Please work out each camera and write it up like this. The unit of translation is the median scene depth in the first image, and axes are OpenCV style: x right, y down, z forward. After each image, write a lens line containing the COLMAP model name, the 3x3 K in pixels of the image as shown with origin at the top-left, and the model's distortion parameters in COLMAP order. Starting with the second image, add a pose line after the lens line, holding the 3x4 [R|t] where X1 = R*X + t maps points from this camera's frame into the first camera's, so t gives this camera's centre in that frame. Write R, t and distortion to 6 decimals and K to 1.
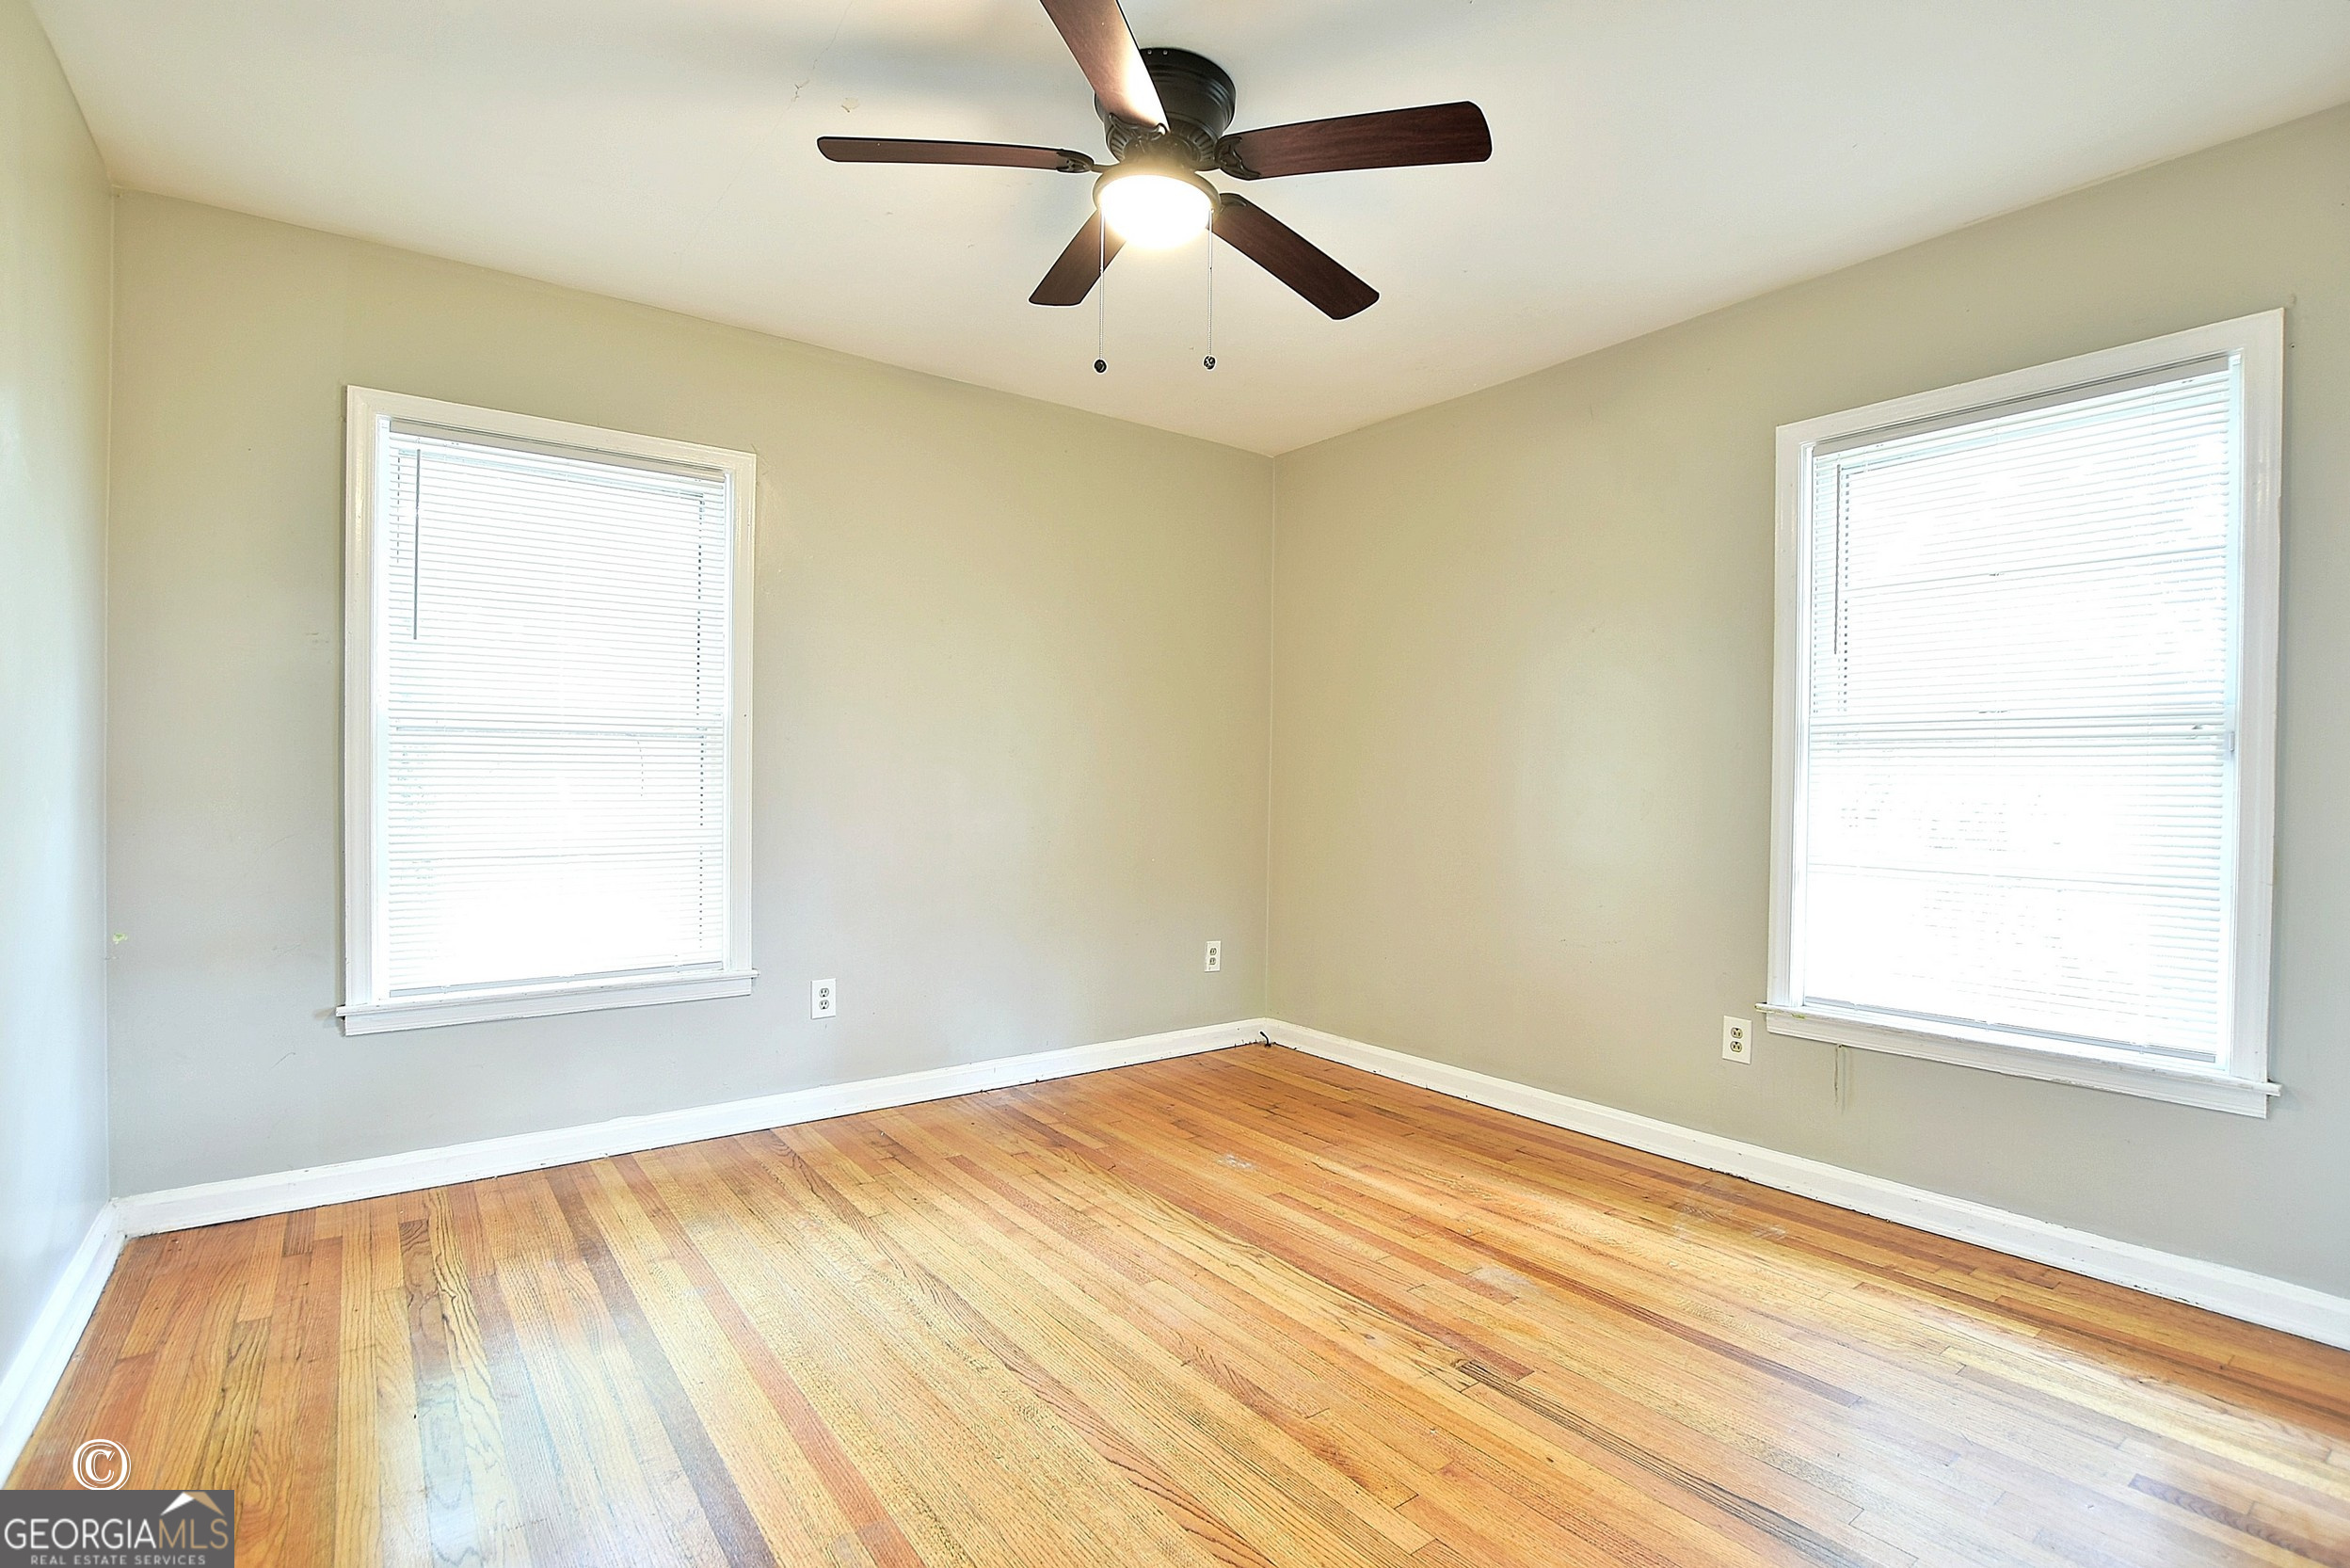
lens RADIAL K [[1124.4, 0, 1170.0], [0, 1124.4, 793.1], [0, 0, 1]] dist [-0.019258, -0.000069]
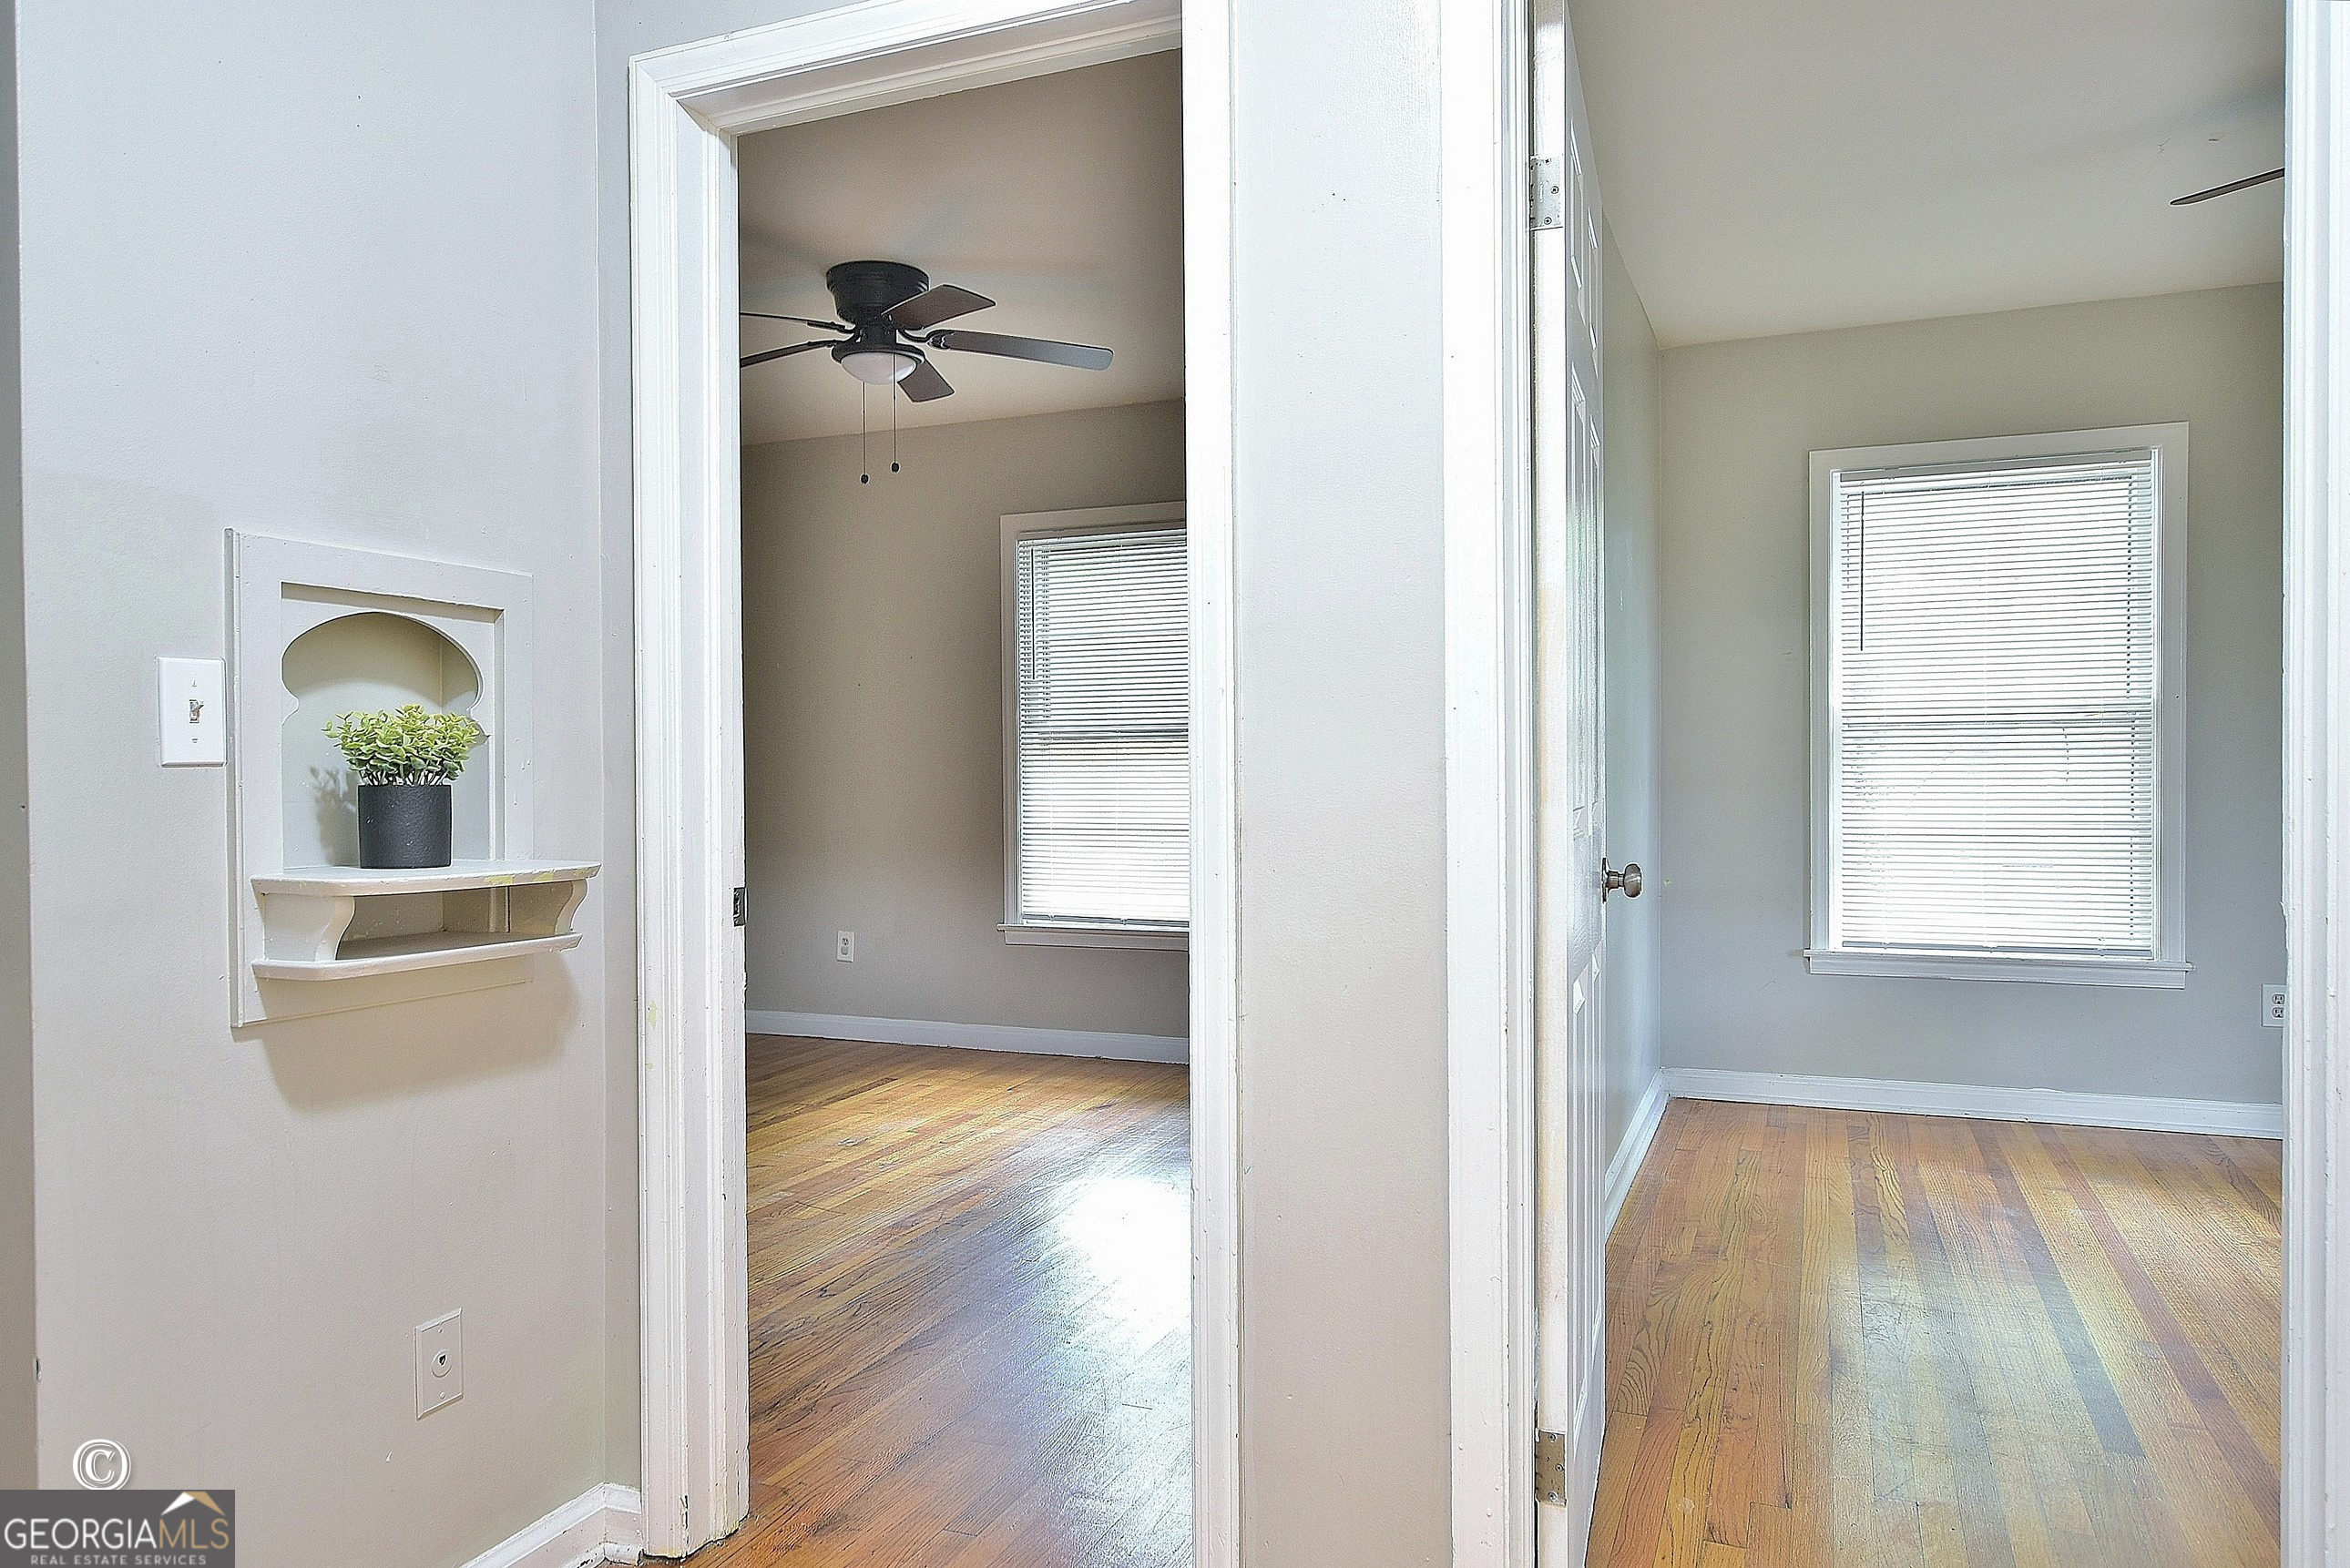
lens RADIAL K [[1539.2, 0, 1167.5], [0, 1539.2, 789.0], [0, 0, 1]] dist [-0.004545, 0.000079]
pose [[0.514409, -0.000689, -0.857545, 0.364629], [0.001385, 0.999999, 0.000028, 0.009908], [0.857544, -0.001202, 0.514409, -0.501887]]
